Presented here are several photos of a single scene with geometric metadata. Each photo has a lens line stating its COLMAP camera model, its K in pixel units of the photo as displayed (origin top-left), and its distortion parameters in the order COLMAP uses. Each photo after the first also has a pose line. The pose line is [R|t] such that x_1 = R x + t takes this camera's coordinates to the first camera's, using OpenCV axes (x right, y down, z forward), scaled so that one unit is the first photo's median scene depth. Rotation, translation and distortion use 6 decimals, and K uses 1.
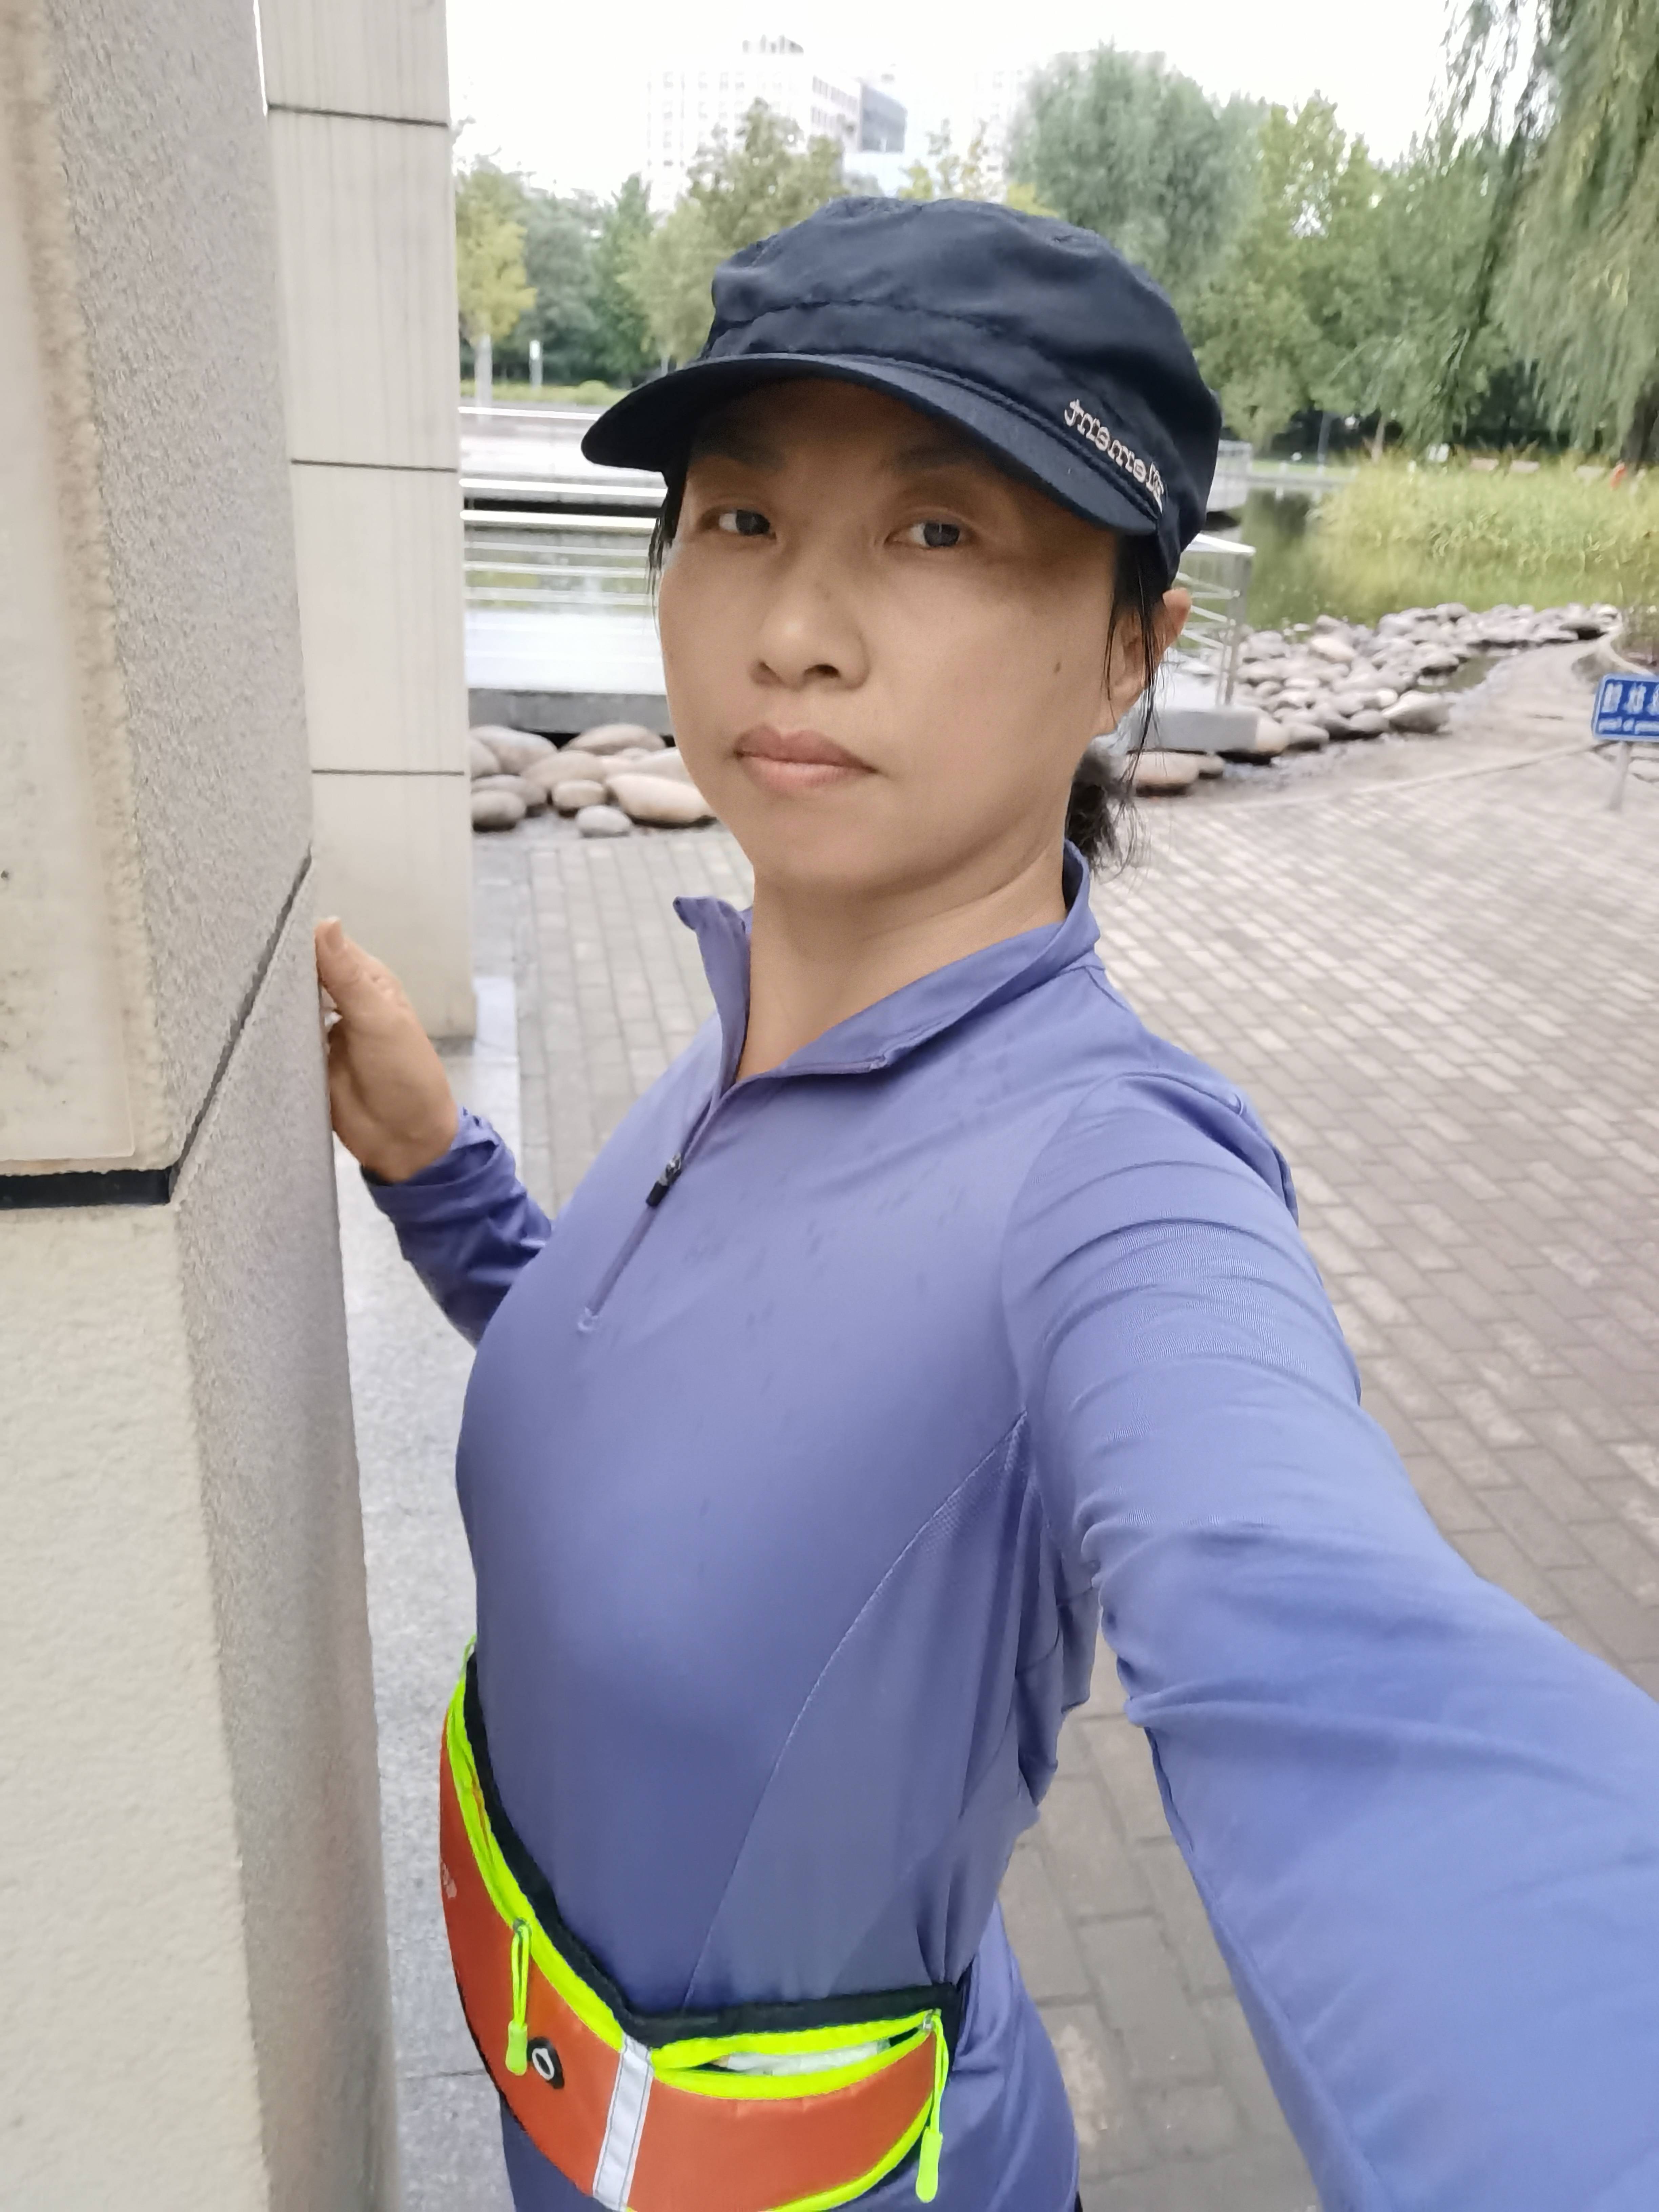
lens RADIAL K [[1653.9, 0, 830.8], [0, 1653.9, 1109.4], [0, 0, 1]] dist [-0.048591, 0.044342]
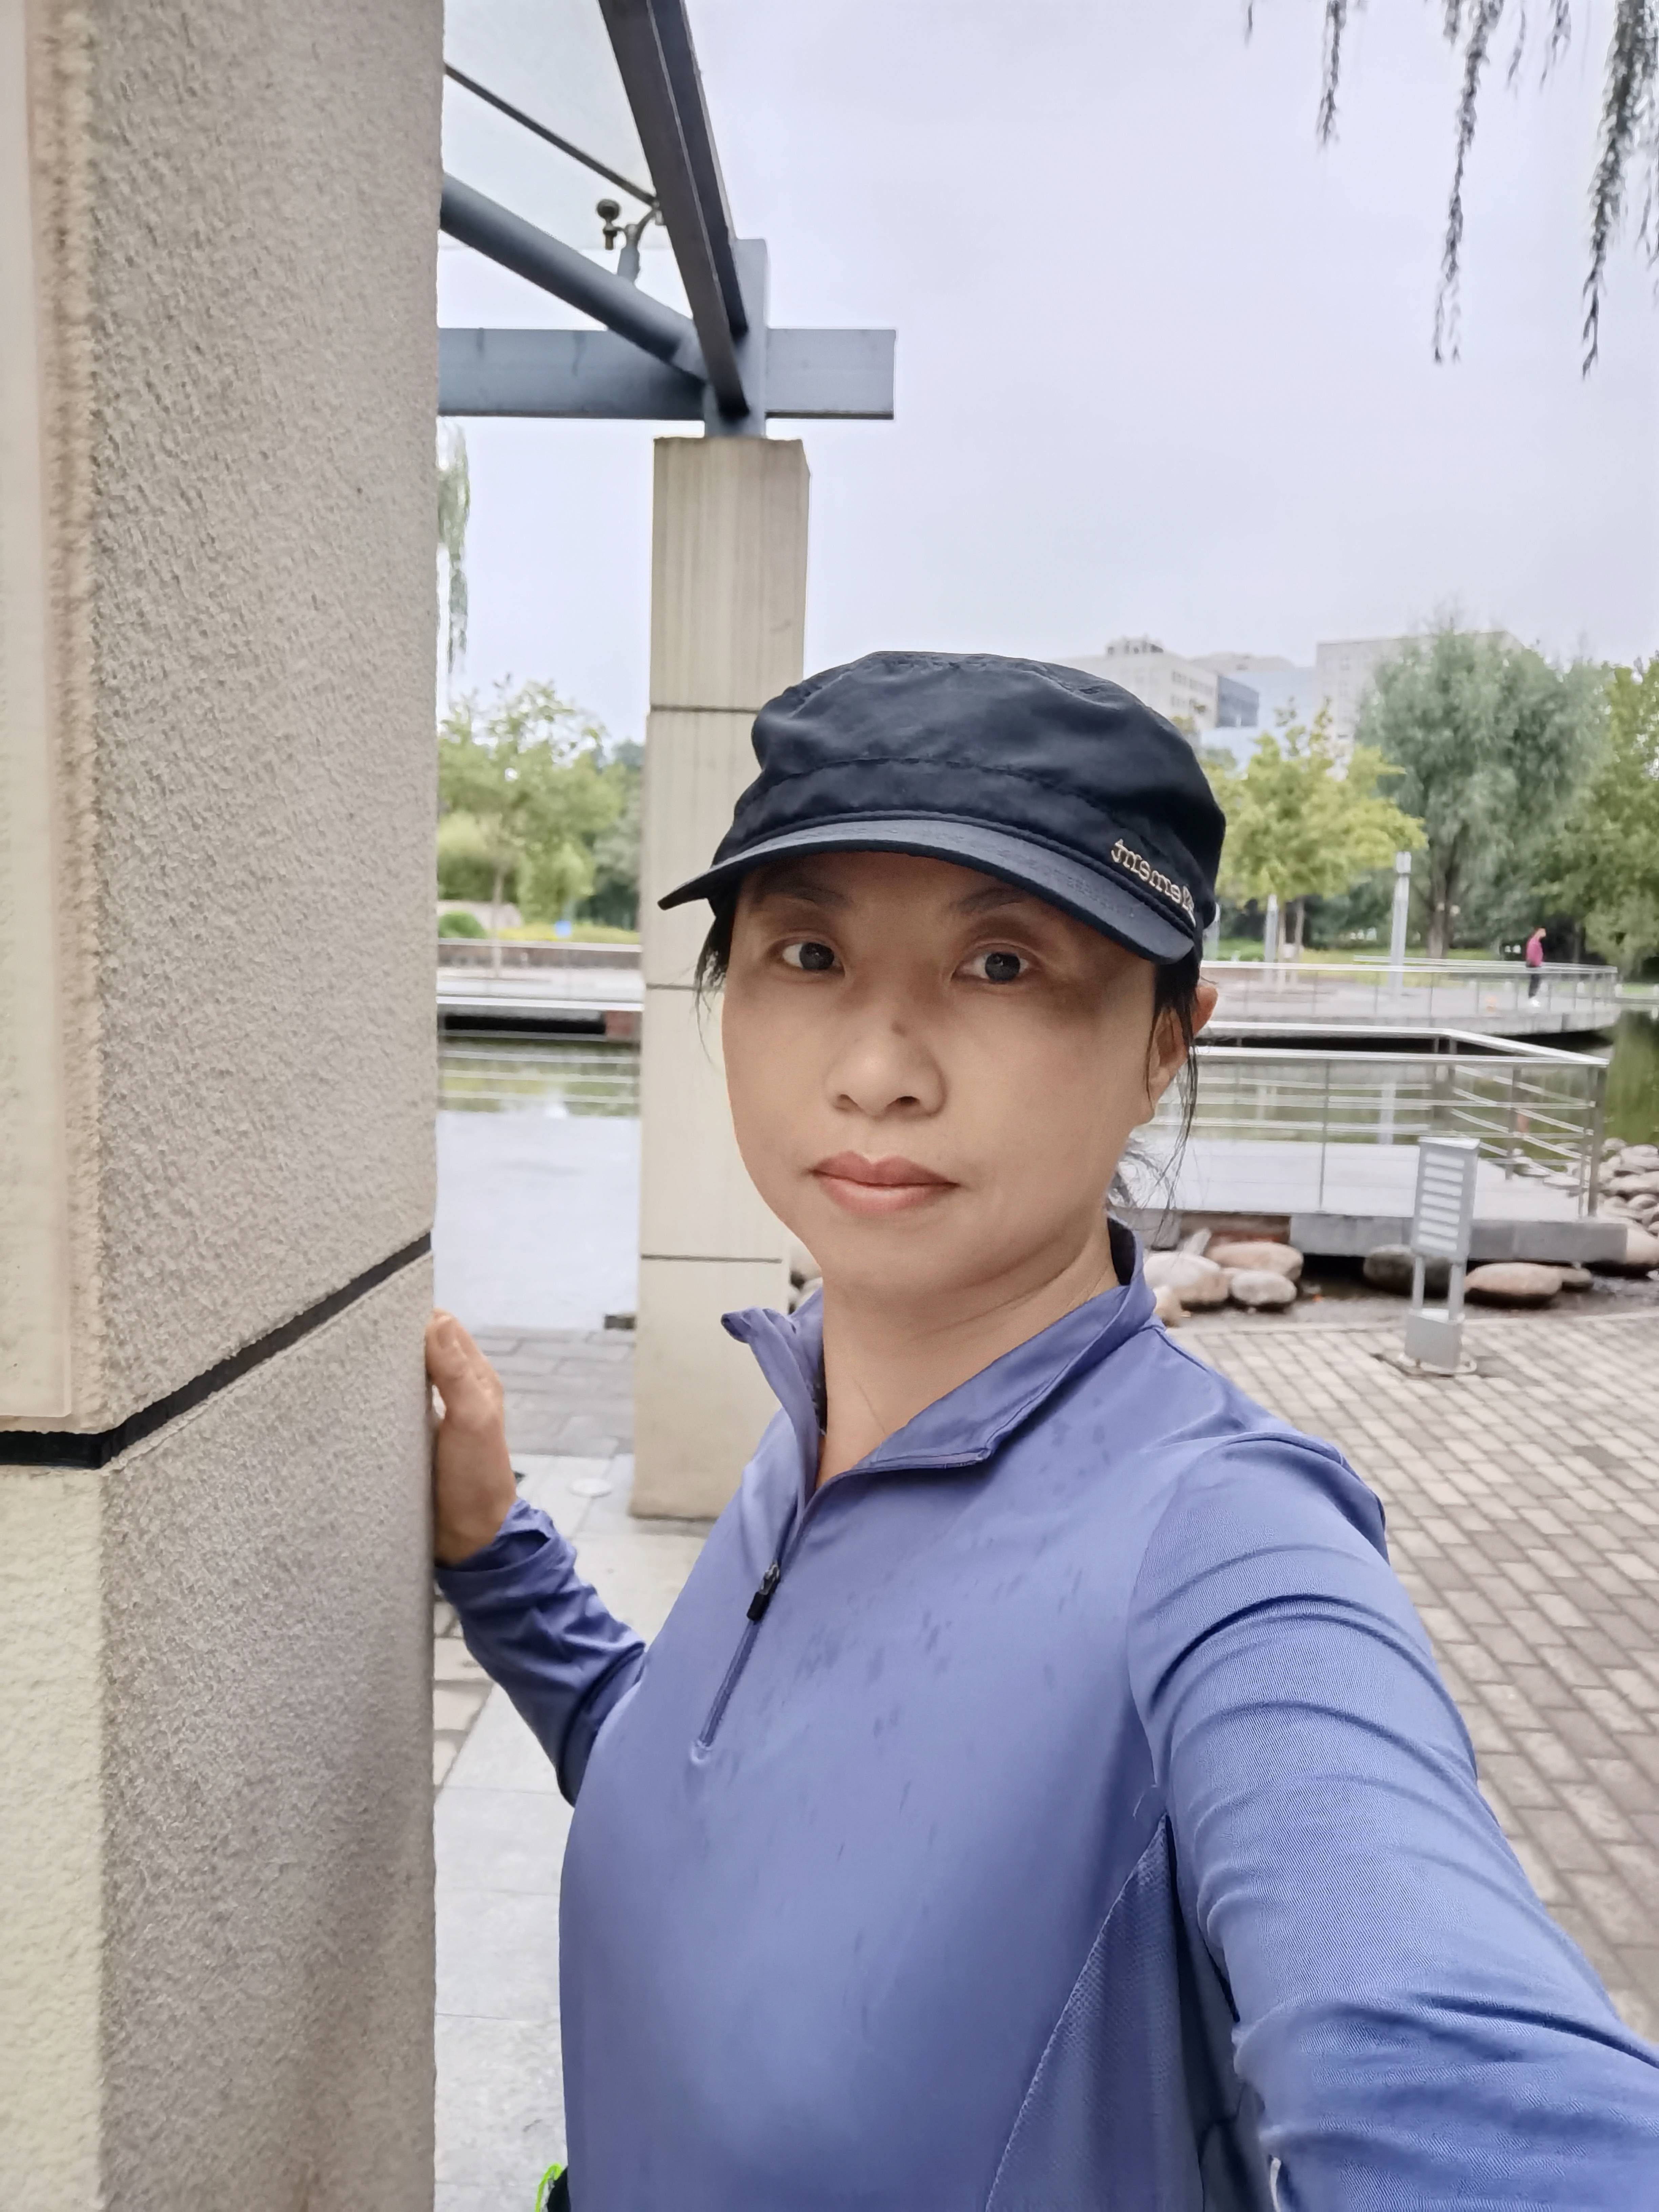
lens RADIAL K [[1653.9, 0, 828.3], [0, 1653.9, 1102.7], [0, 0, 1]] dist [-0.048591, 0.044342]
pose [[0.975889, -0.009127, -0.218077, 0.169101], [-0.058673, 0.951382, -0.302374, 0.066186], [0.210234, 0.307879, 0.927907, -0.004916]]
